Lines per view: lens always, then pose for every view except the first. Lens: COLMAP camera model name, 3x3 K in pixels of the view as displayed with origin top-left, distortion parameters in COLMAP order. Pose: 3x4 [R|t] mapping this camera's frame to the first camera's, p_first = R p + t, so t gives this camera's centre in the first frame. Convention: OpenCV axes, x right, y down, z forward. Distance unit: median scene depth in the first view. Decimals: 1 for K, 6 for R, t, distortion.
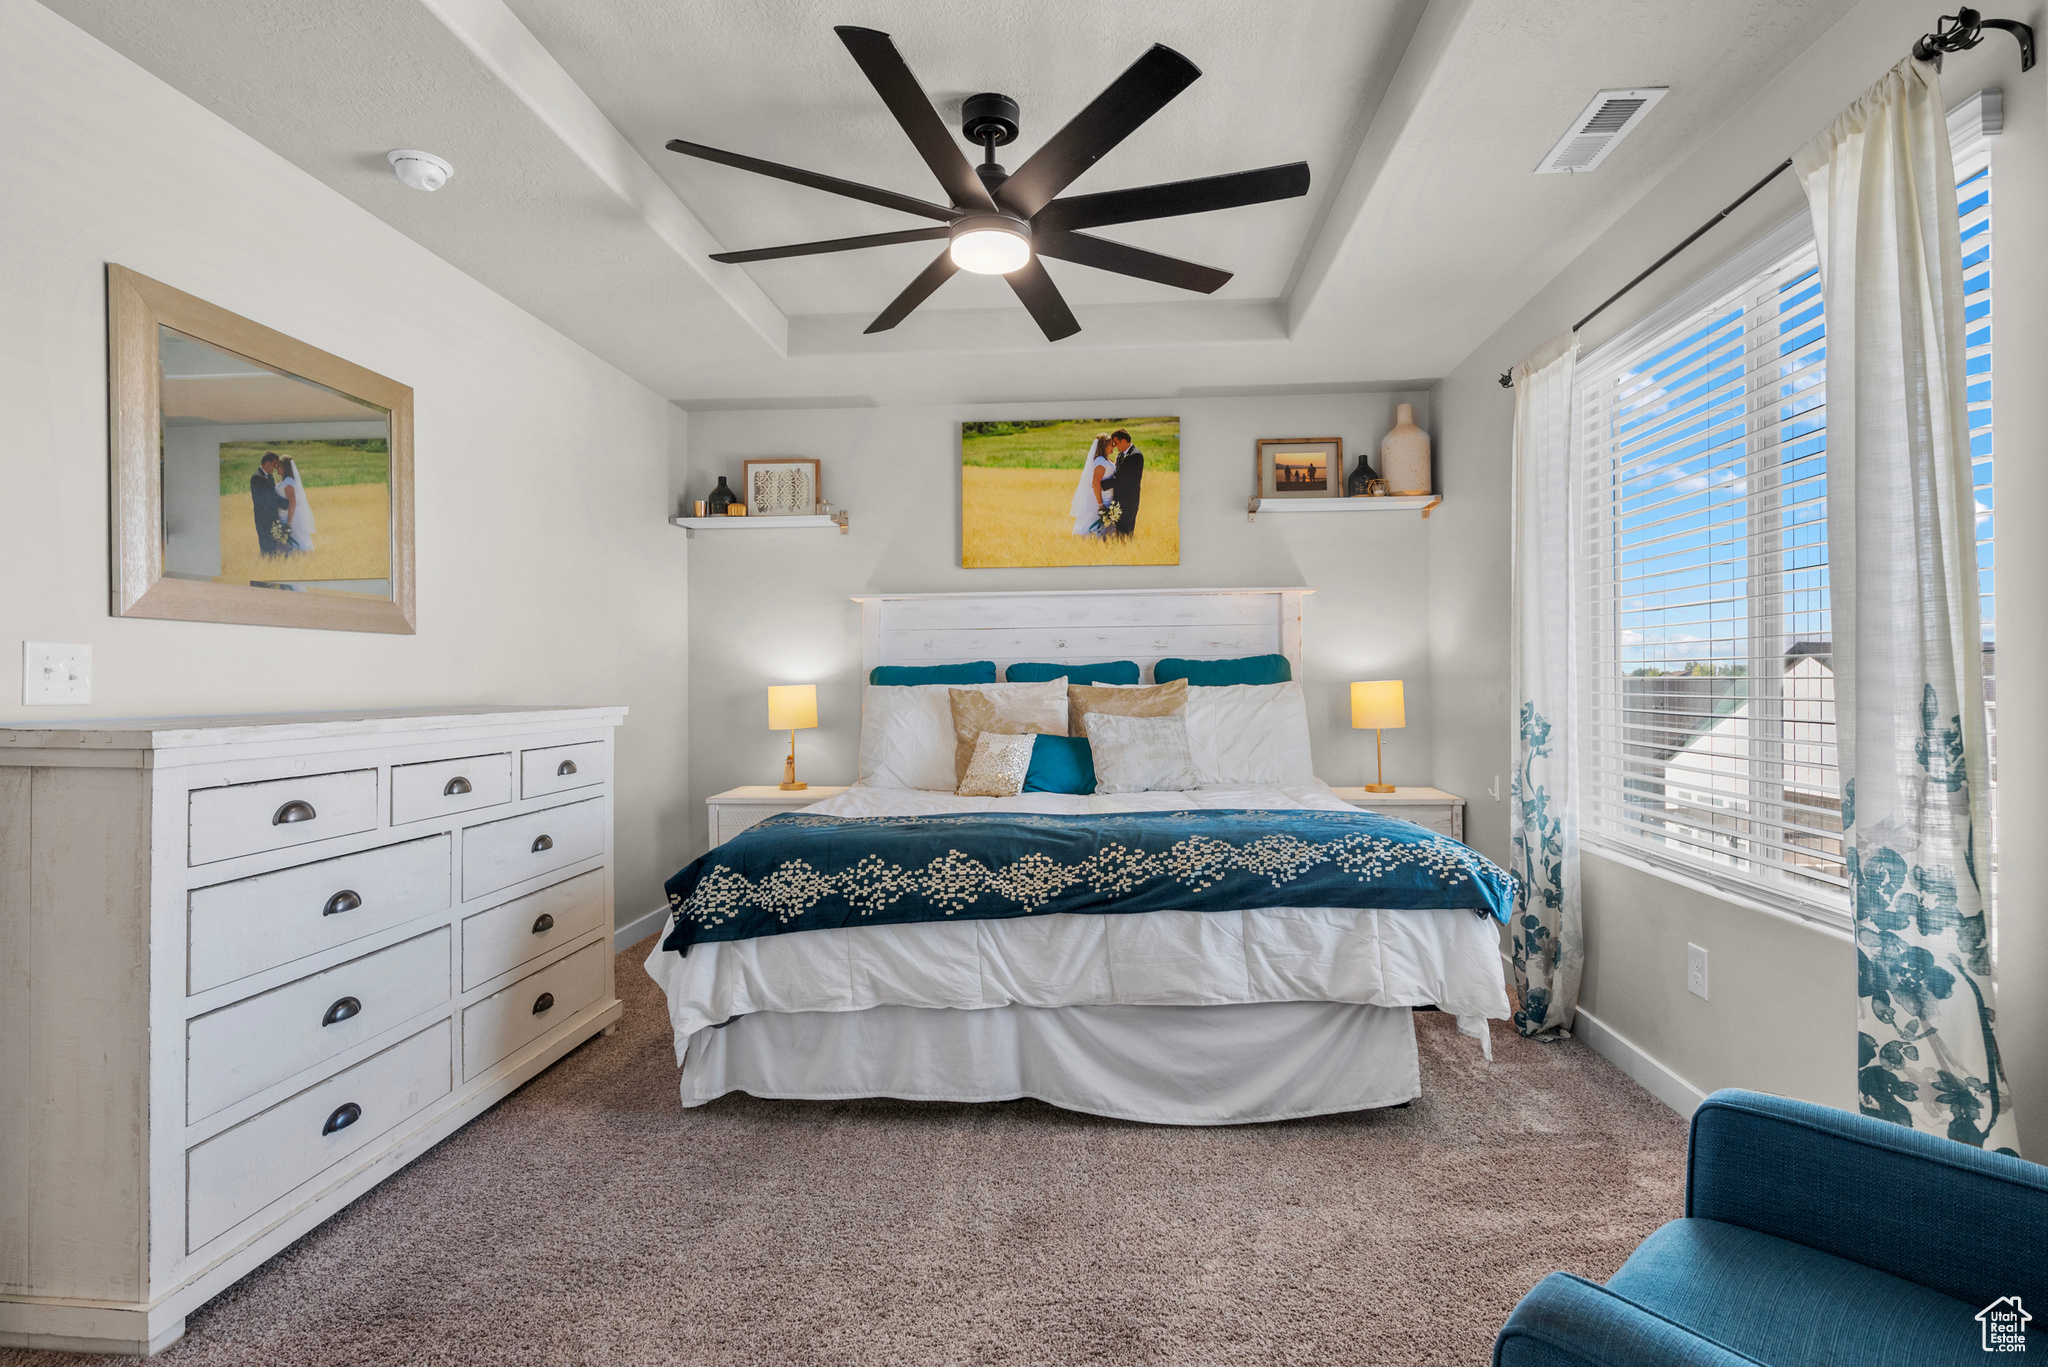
lens RADIAL K [[985.3, 0, 1032.4], [0, 985.3, 685.6], [0, 0, 1]] dist [-0.000438, -0.000204]
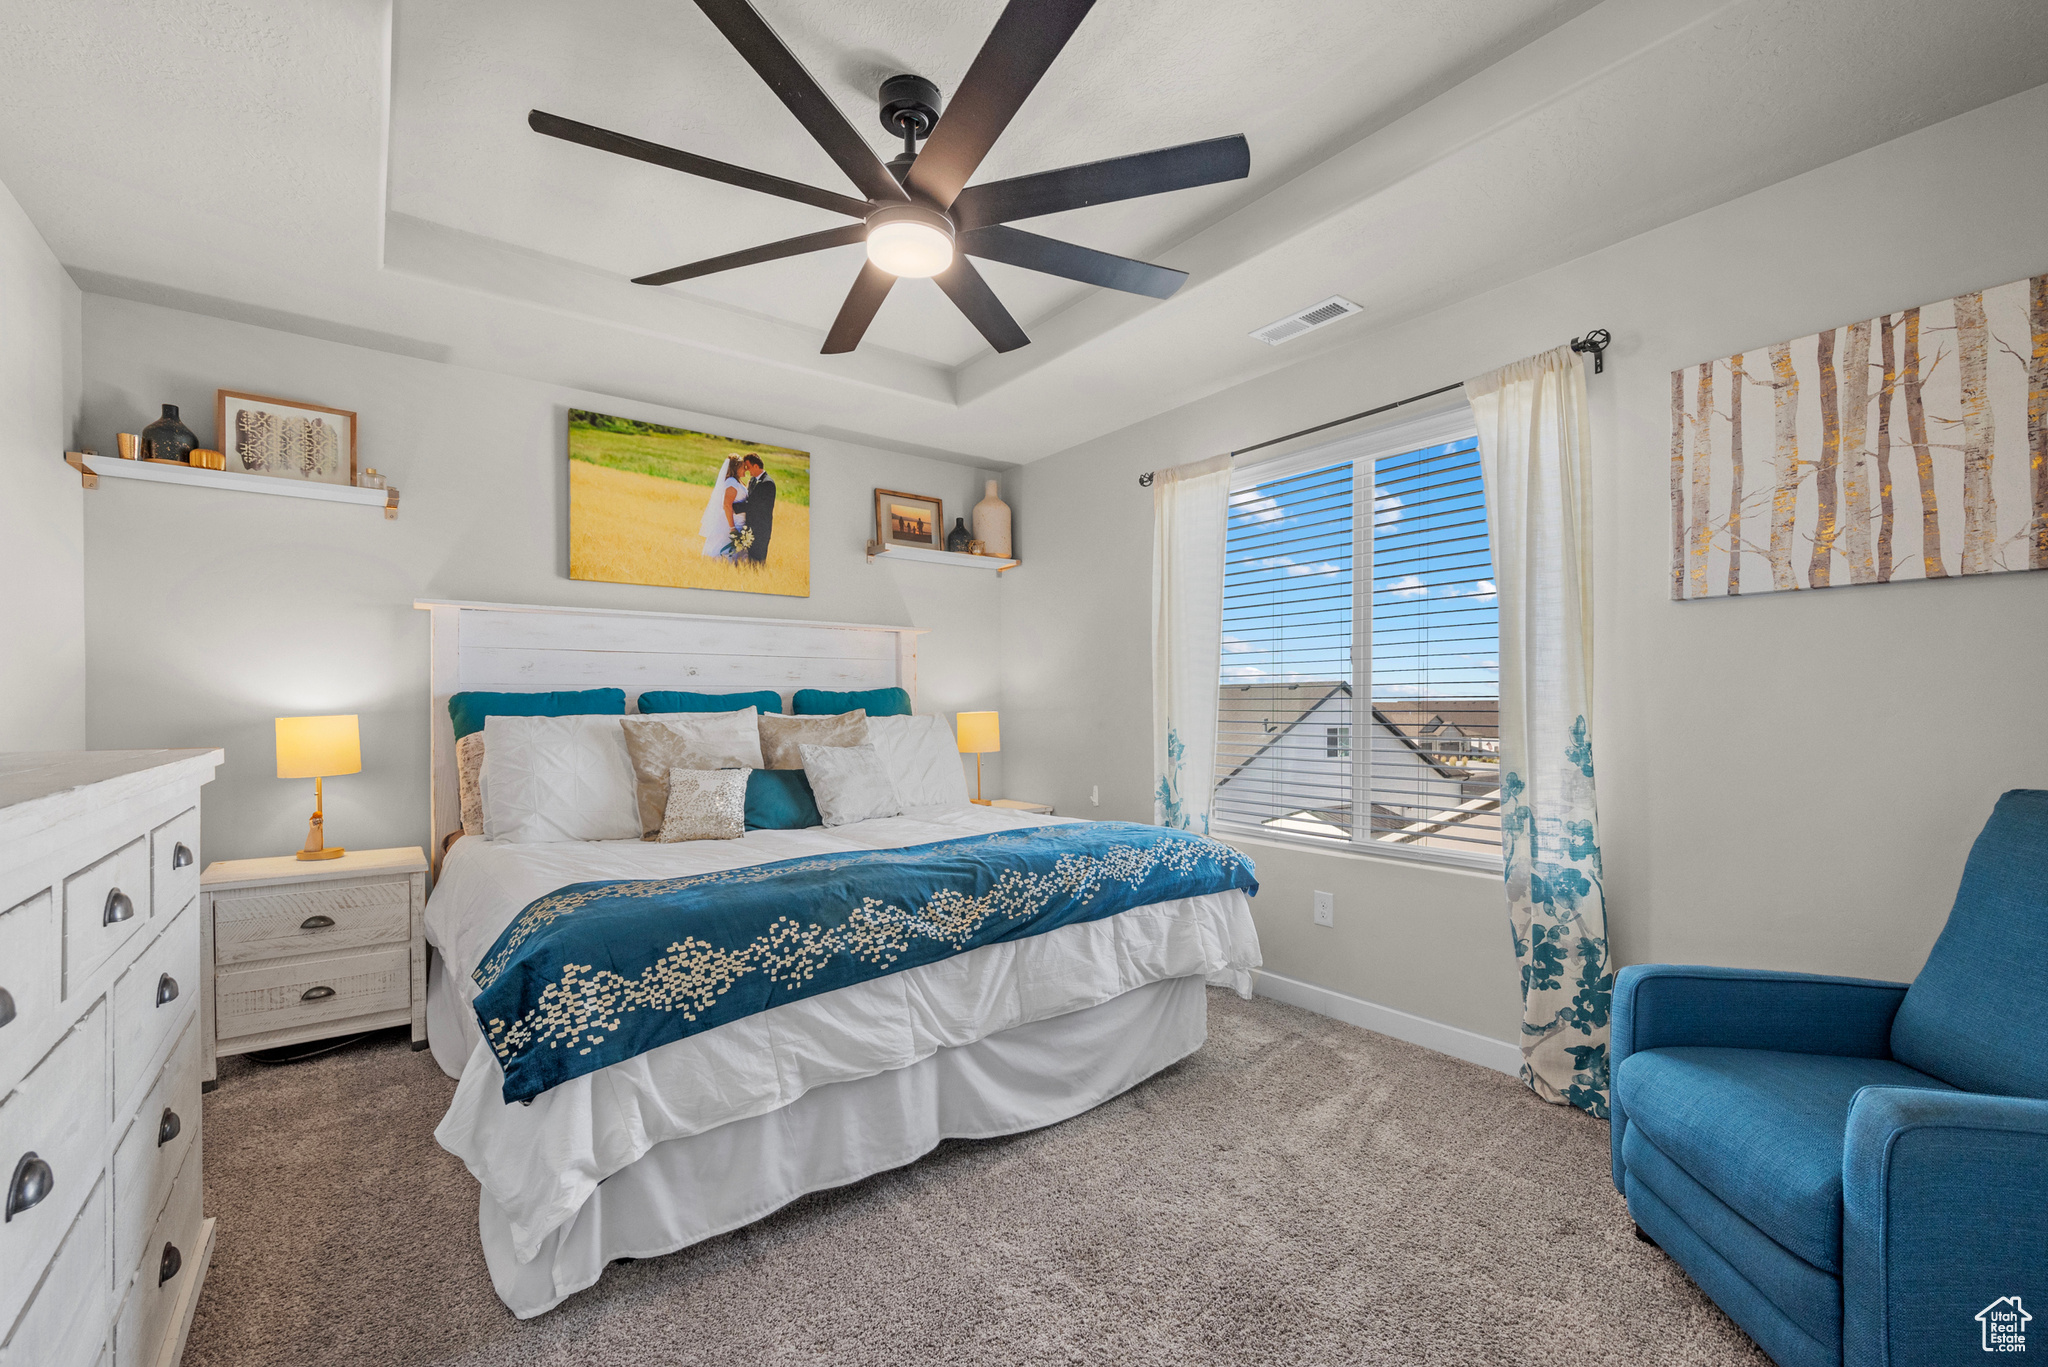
lens RADIAL K [[873.4, 0, 1025.7], [0, 873.4, 722.2], [0, 0, 1]] dist [0.000735, 0.000069]
pose [[0.747125, -0.005710, 0.664659, -0.505493], [0.000515, 0.999968, 0.008012, -0.001135], [-0.664683, -0.005644, 0.747104, 0.304837]]
